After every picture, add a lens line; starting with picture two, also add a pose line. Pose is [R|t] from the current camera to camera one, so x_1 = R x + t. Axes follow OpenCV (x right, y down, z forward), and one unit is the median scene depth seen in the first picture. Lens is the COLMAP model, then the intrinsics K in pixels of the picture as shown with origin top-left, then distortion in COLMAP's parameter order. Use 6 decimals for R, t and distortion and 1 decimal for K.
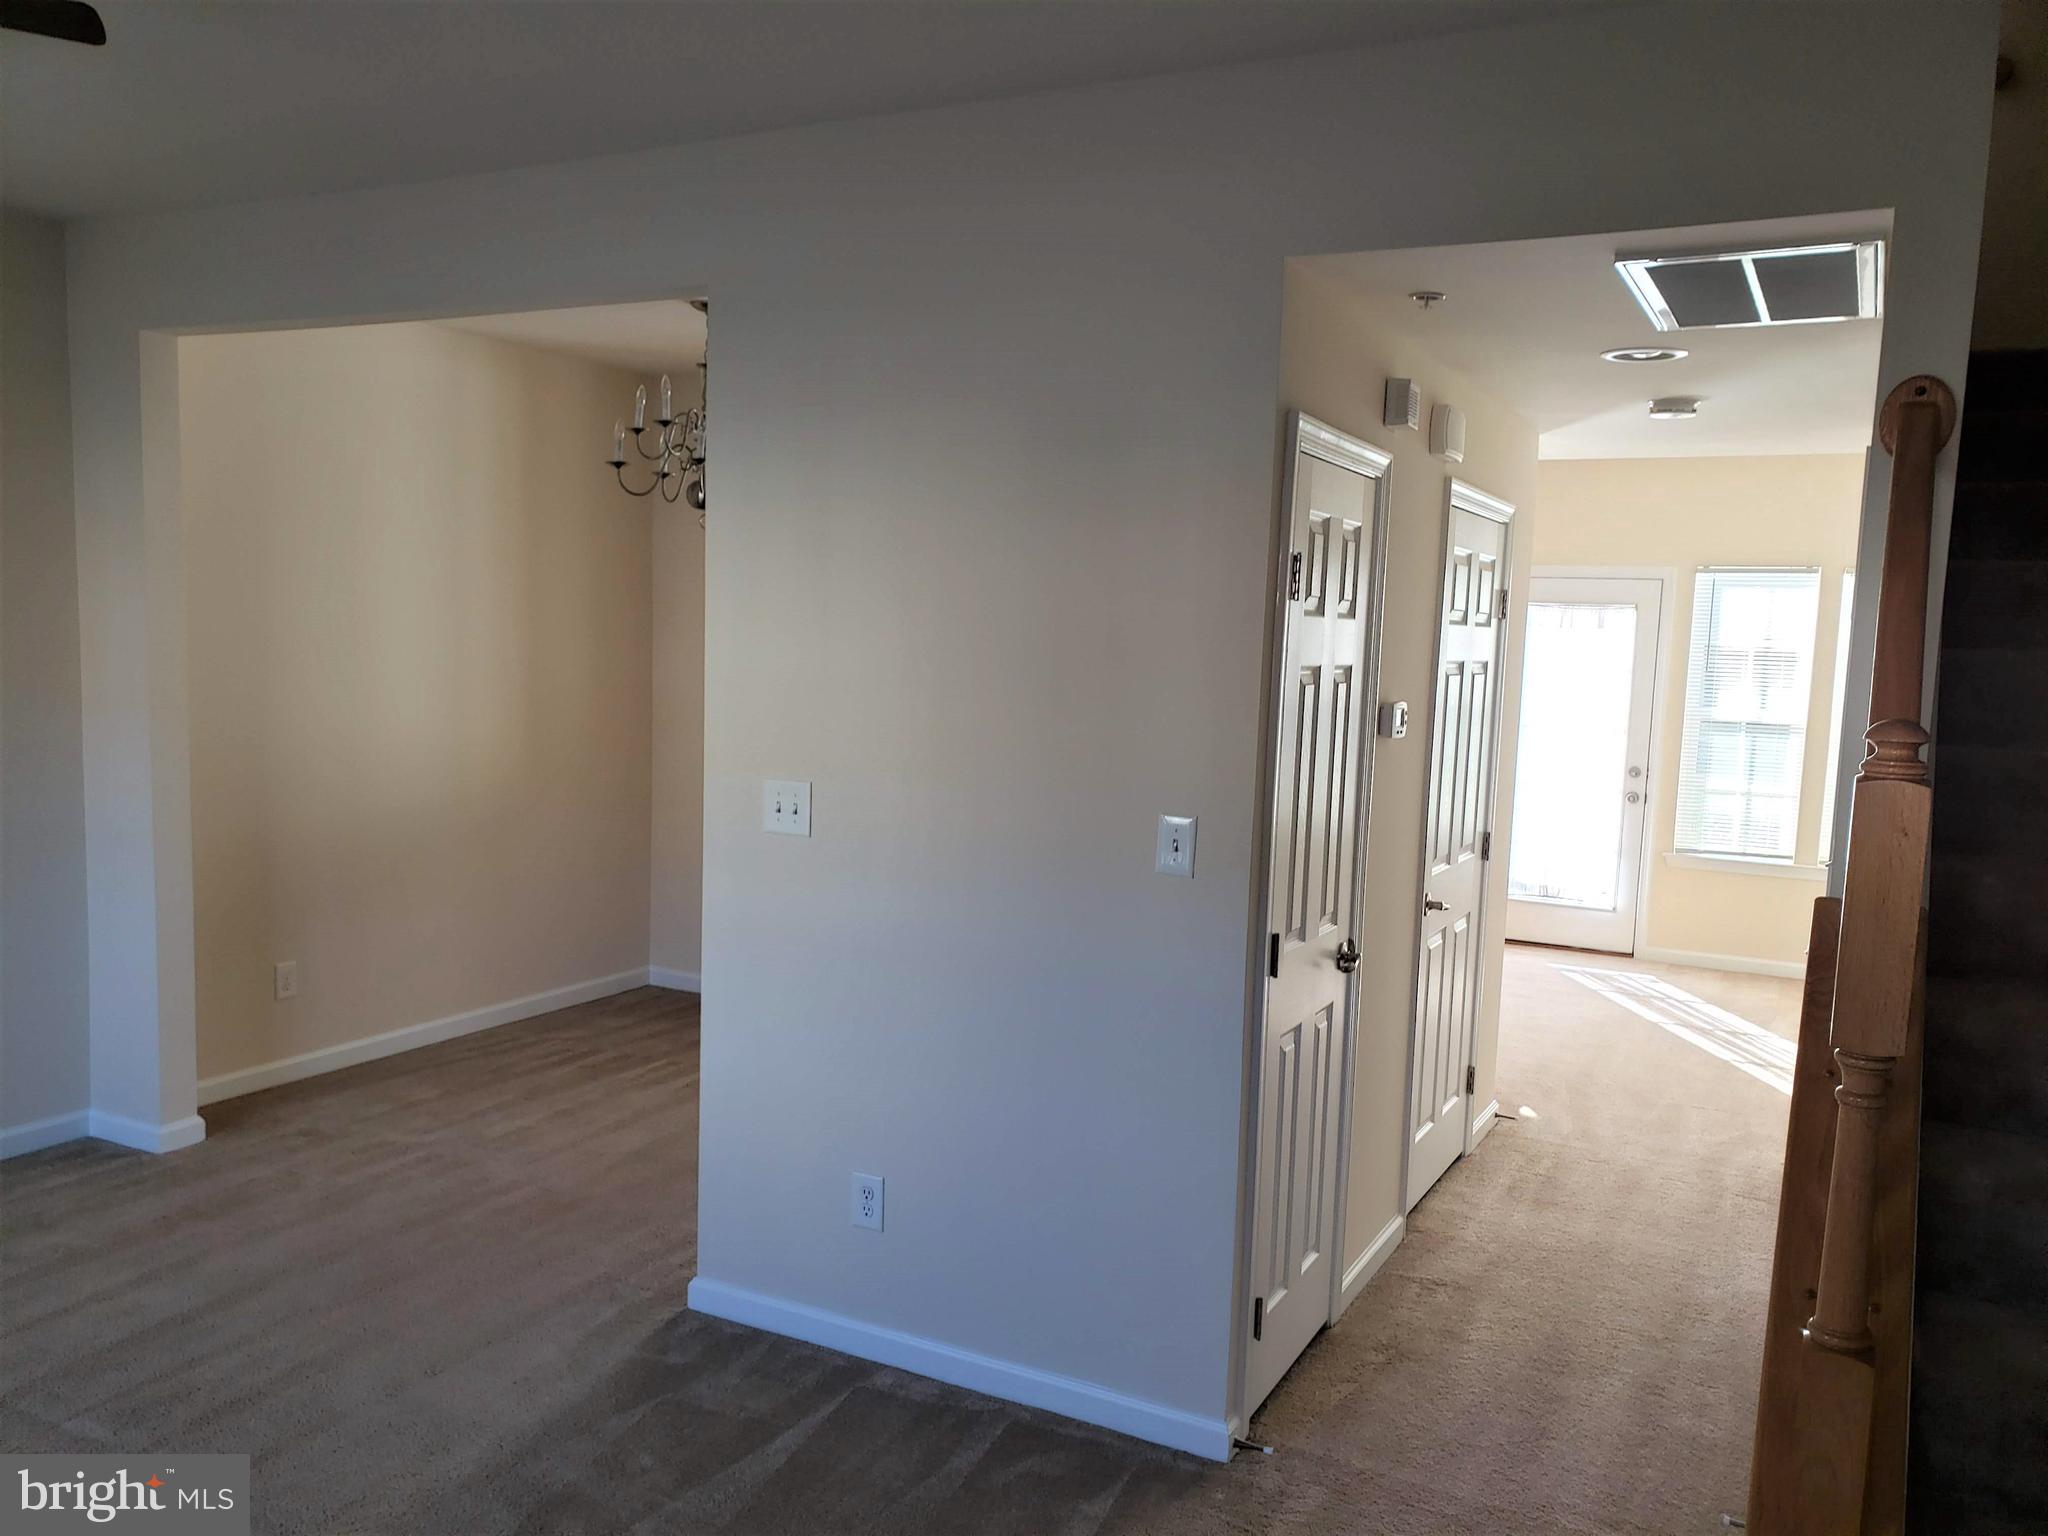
lens RADIAL K [[1584.6, 0, 1005.1], [0, 1584.6, 772.6], [0, 0, 1]] dist [0.108244, -0.219614]
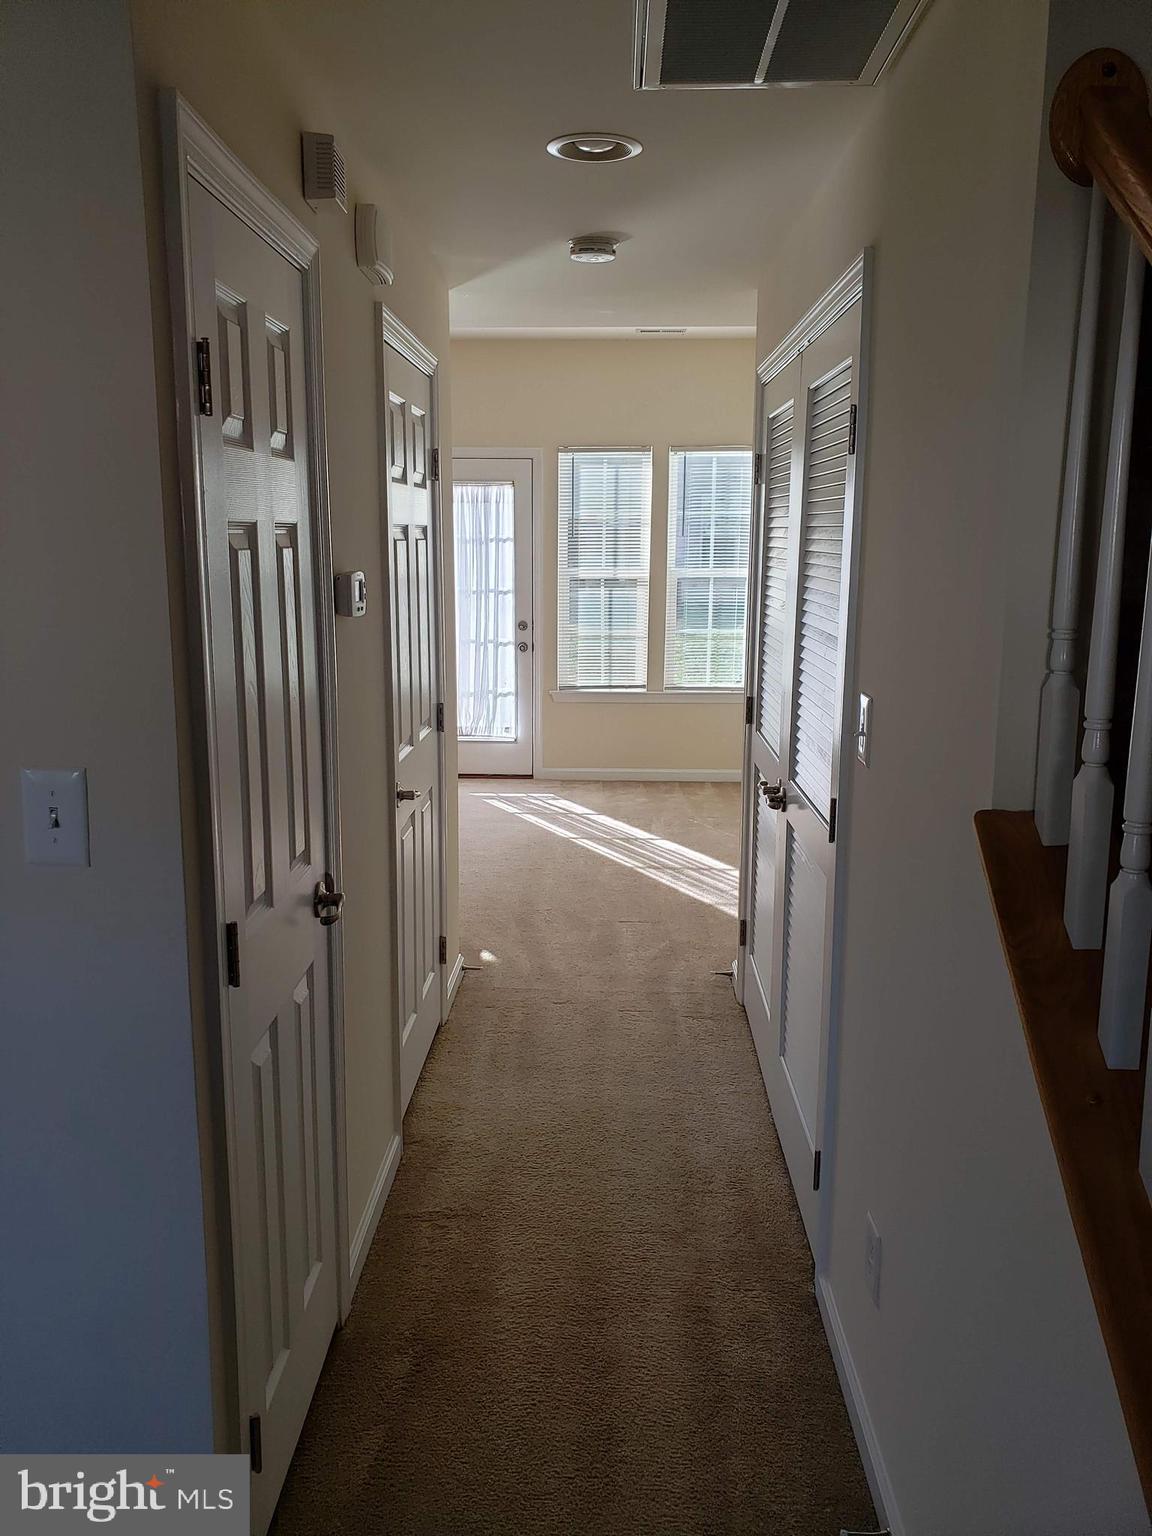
lens RADIAL K [[1185.2, 0, 577.2], [0, 1185.2, 752.4], [0, 0, 1]] dist [0.086643, -0.145440]
pose [[0.893409, -0.114191, 0.434489, 0.061496], [0.069354, 0.990619, 0.117744, -0.013658], [-0.443858, -0.075060, 0.892948, 0.334504]]
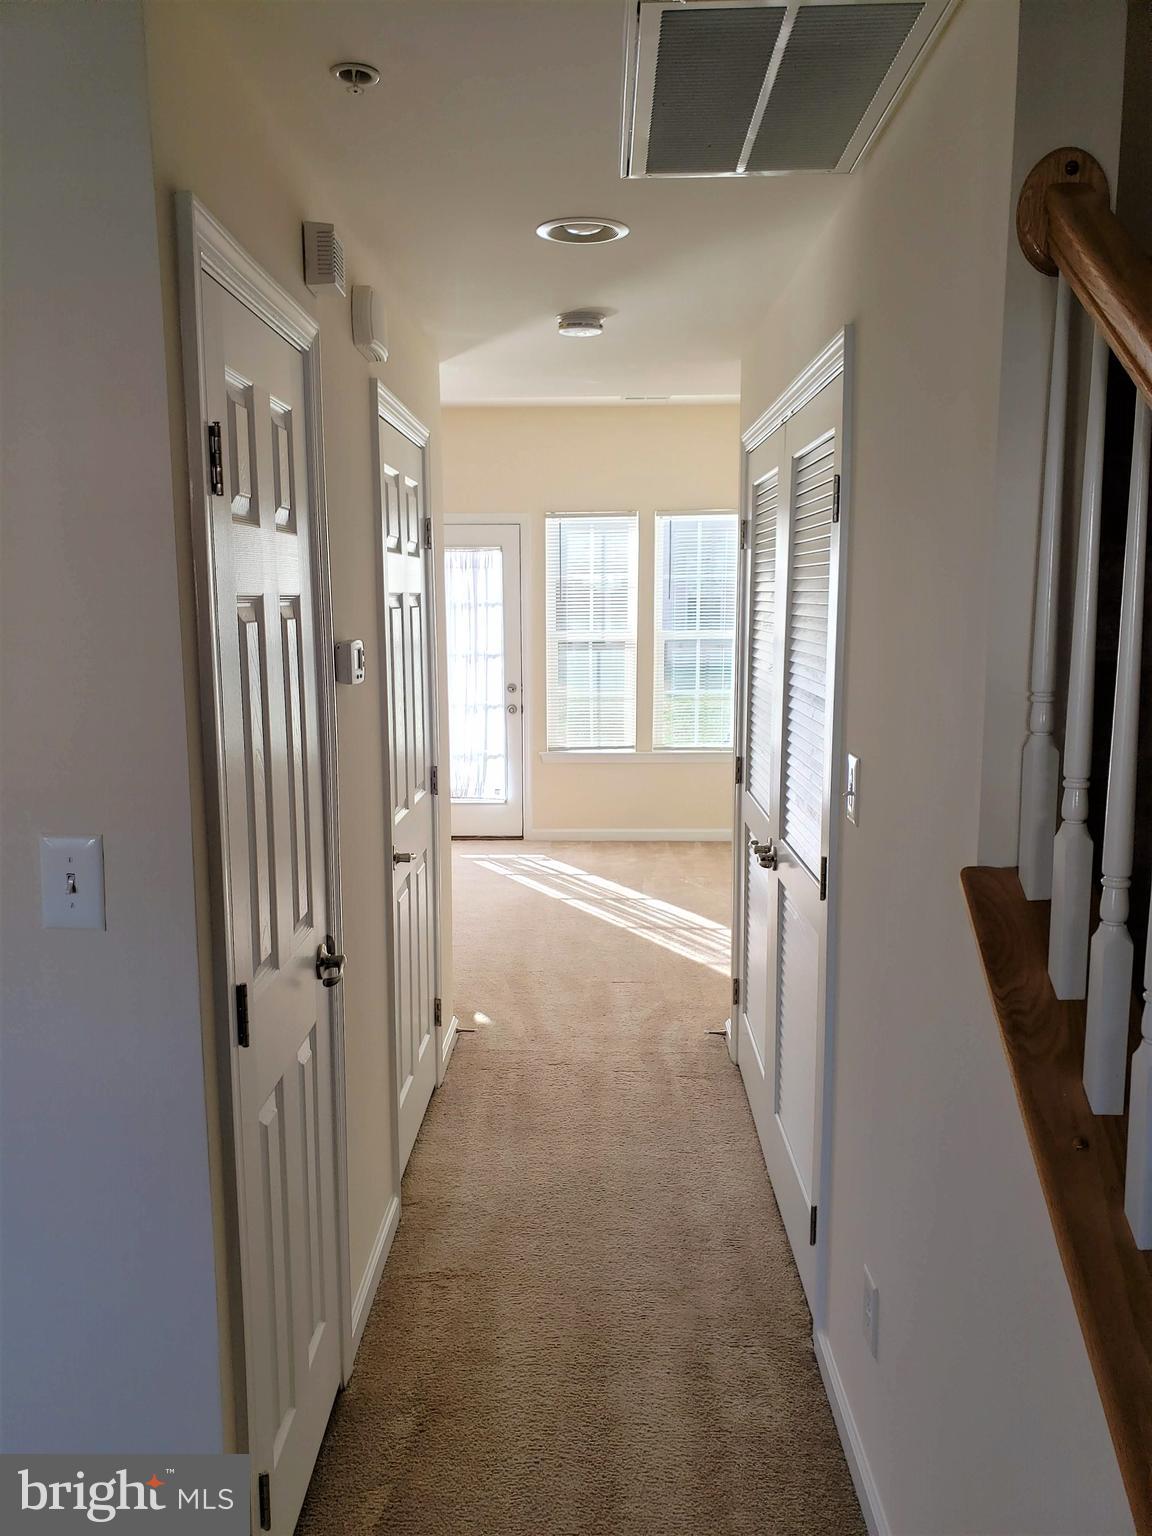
lens RADIAL K [[1188.4, 0, 568.9], [0, 1188.4, 776.2], [0, 0, 1]] dist [0.108244, -0.219614]
pose [[0.890715, -0.109531, 0.441169, 0.052965], [0.078975, 0.993064, 0.087104, -0.015802], [-0.447649, -0.042744, 0.893187, 0.324325]]
